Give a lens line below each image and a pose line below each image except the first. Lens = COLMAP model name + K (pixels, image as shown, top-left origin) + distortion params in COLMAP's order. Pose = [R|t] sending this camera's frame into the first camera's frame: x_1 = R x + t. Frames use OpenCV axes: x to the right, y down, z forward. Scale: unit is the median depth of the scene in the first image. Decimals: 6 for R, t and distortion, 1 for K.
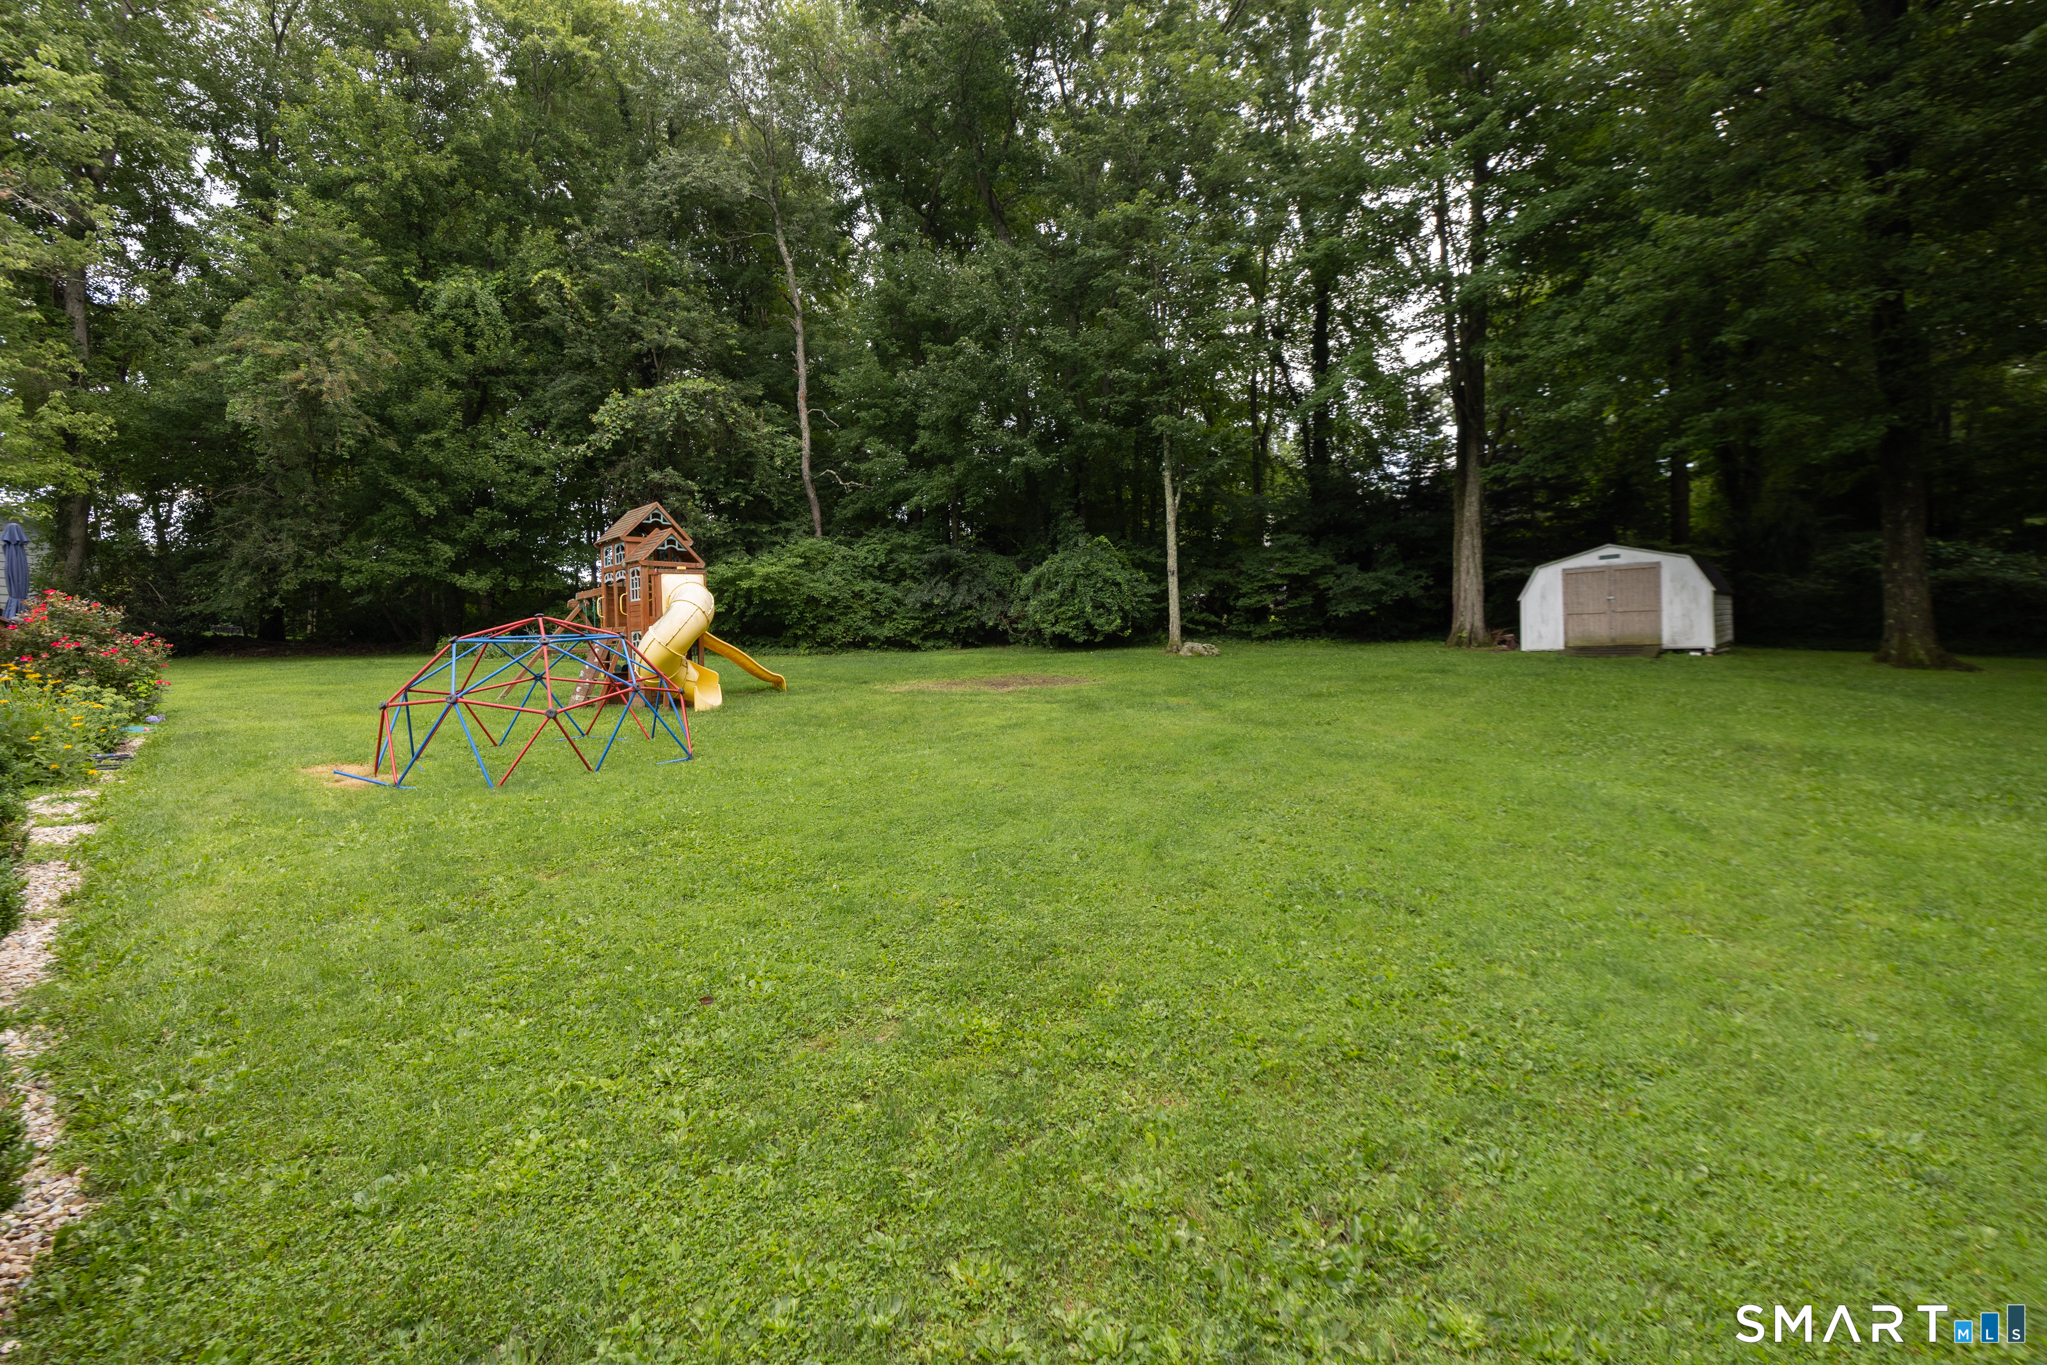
lens RADIAL K [[862.4, 0, 1006.1], [0, 862.4, 655.0], [0, 0, 1]] dist [0.004011, -0.000088]
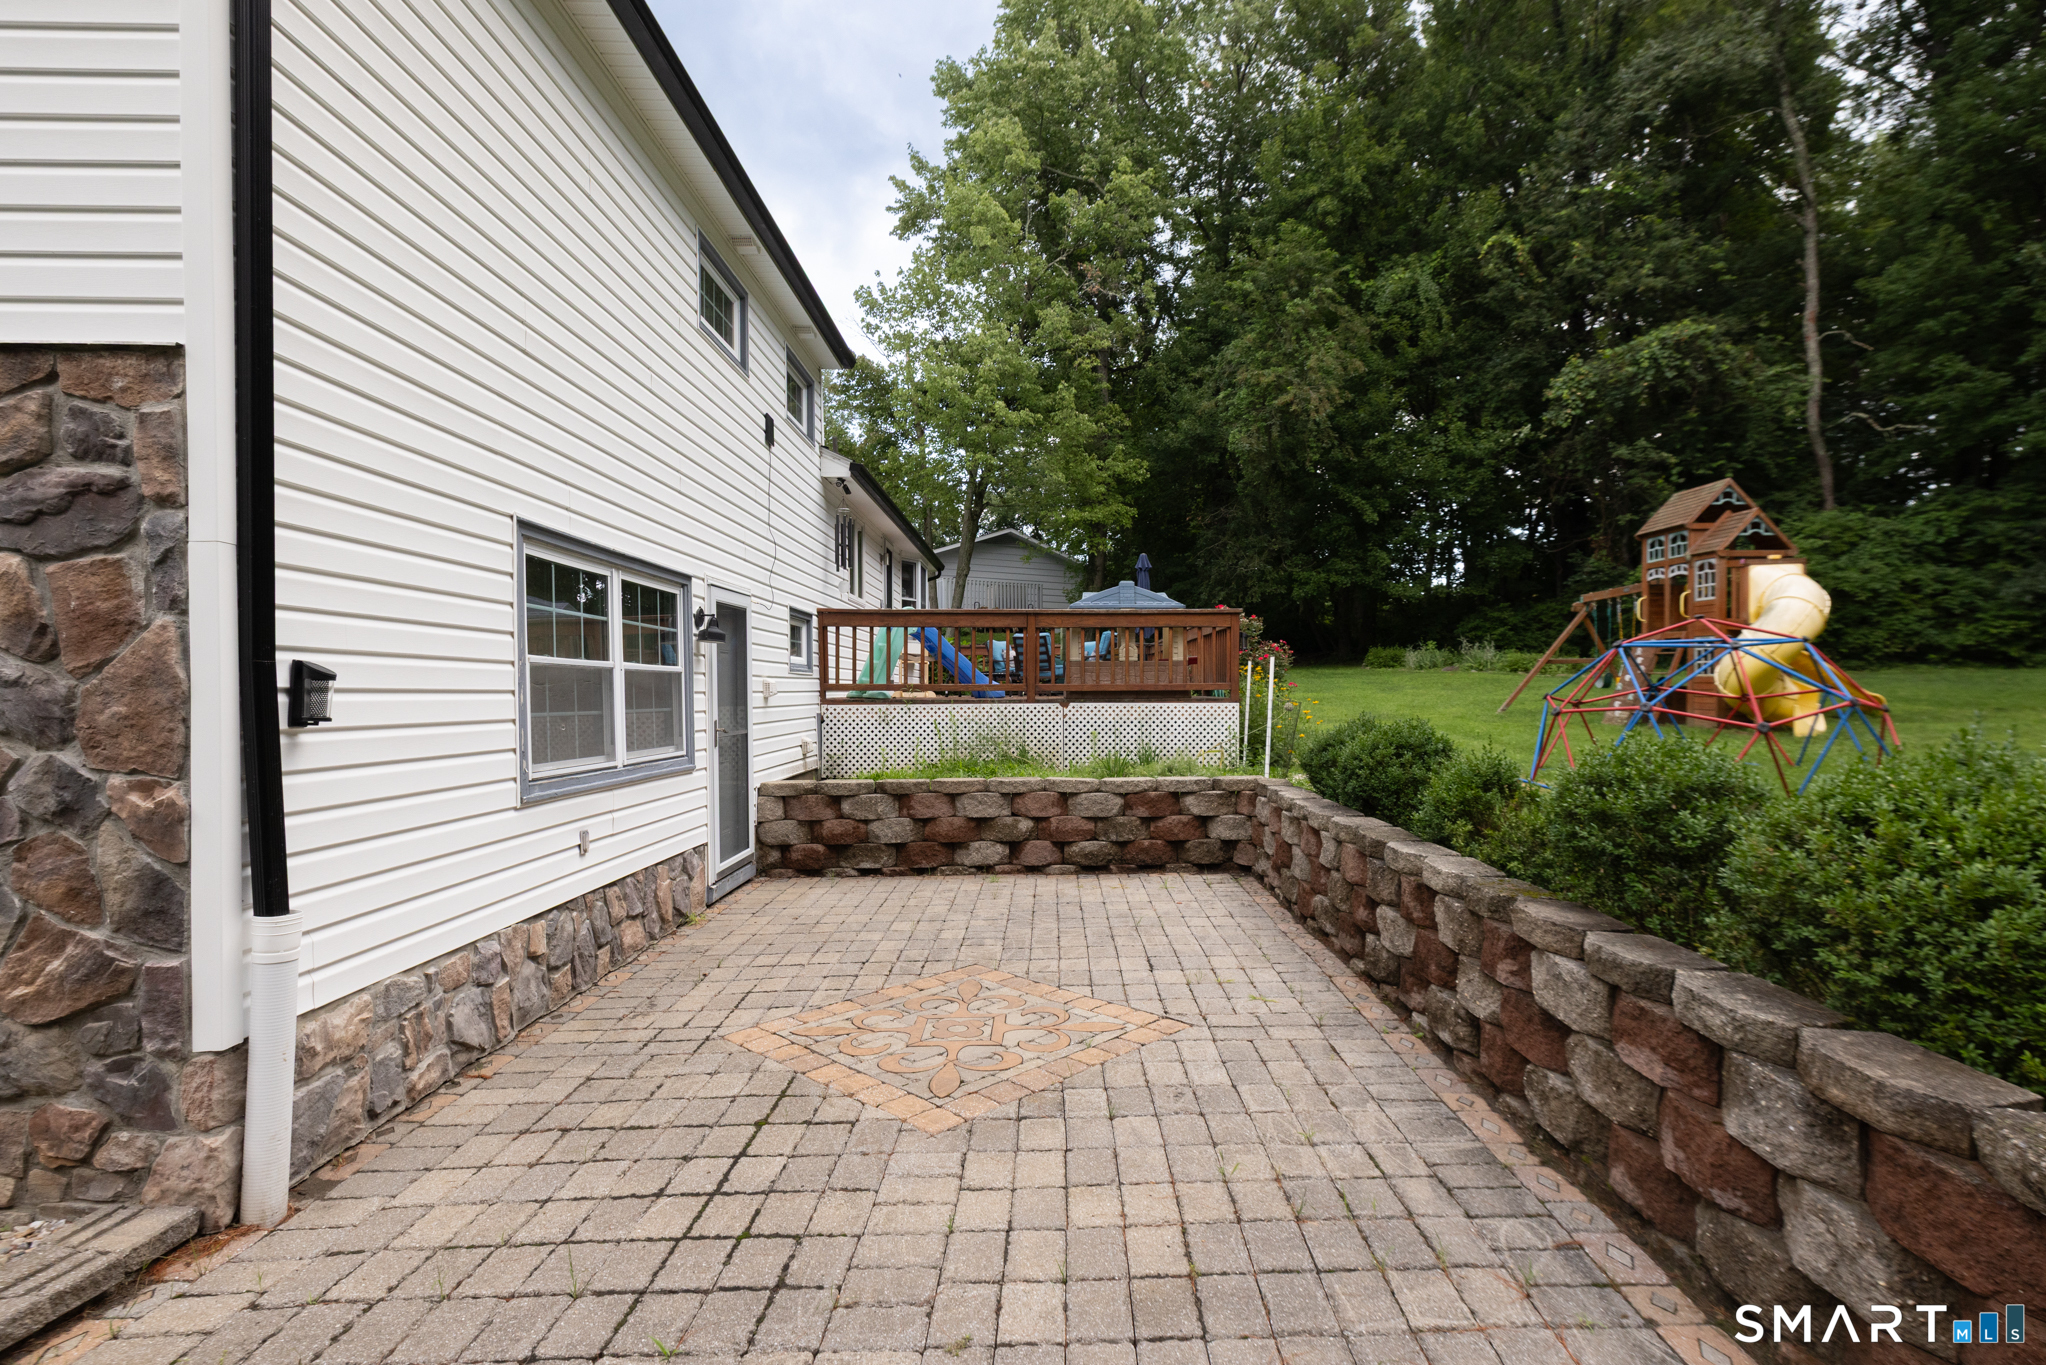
lens RADIAL K [[1028.2, 0, 1089.5], [0, 1028.2, 698.8], [0, 0, 1]] dist [0.002016, 0.000749]
pose [[0.741708, 0.032395, -0.669940, -0.112597], [-0.014672, 0.999378, 0.032082, 0.005314], [0.670562, -0.013966, 0.741722, -0.076361]]
